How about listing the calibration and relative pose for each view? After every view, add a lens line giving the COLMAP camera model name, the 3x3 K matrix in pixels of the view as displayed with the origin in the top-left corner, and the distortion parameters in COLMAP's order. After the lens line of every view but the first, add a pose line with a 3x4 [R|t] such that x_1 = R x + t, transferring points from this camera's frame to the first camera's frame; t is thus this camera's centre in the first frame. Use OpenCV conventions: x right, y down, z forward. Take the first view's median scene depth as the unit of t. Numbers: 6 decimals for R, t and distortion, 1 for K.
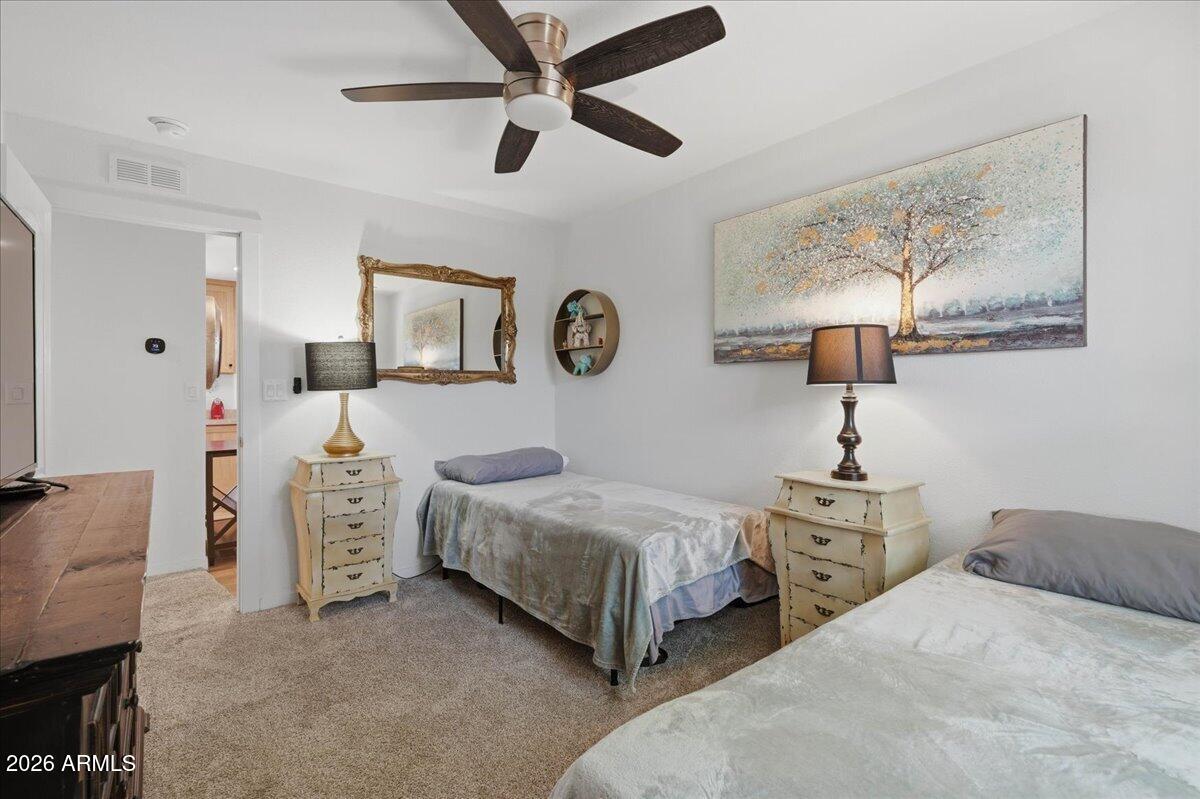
lens RADIAL K [[531.0, 0, 596.1], [0, 531.0, 392.8], [0, 0, 1]] dist [0.002039, 0.000958]
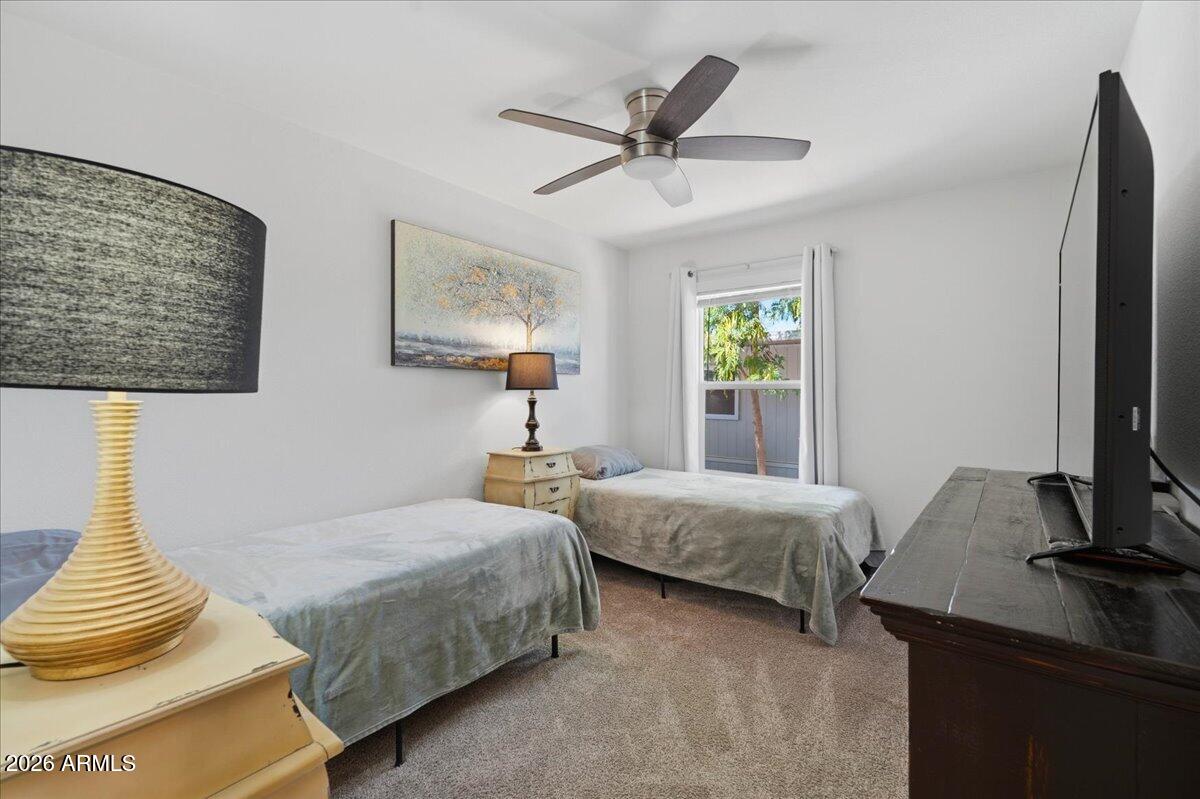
lens RADIAL K [[531.0, 0, 595.2], [0, 531.0, 398.1], [0, 0, 1]] dist [0.002039, 0.000958]
pose [[-0.223027, -0.010533, 0.974755, -1.056285], [0.001970, 0.999935, 0.011256, -0.008724], [-0.974810, 0.004431, -0.222991, 1.147673]]
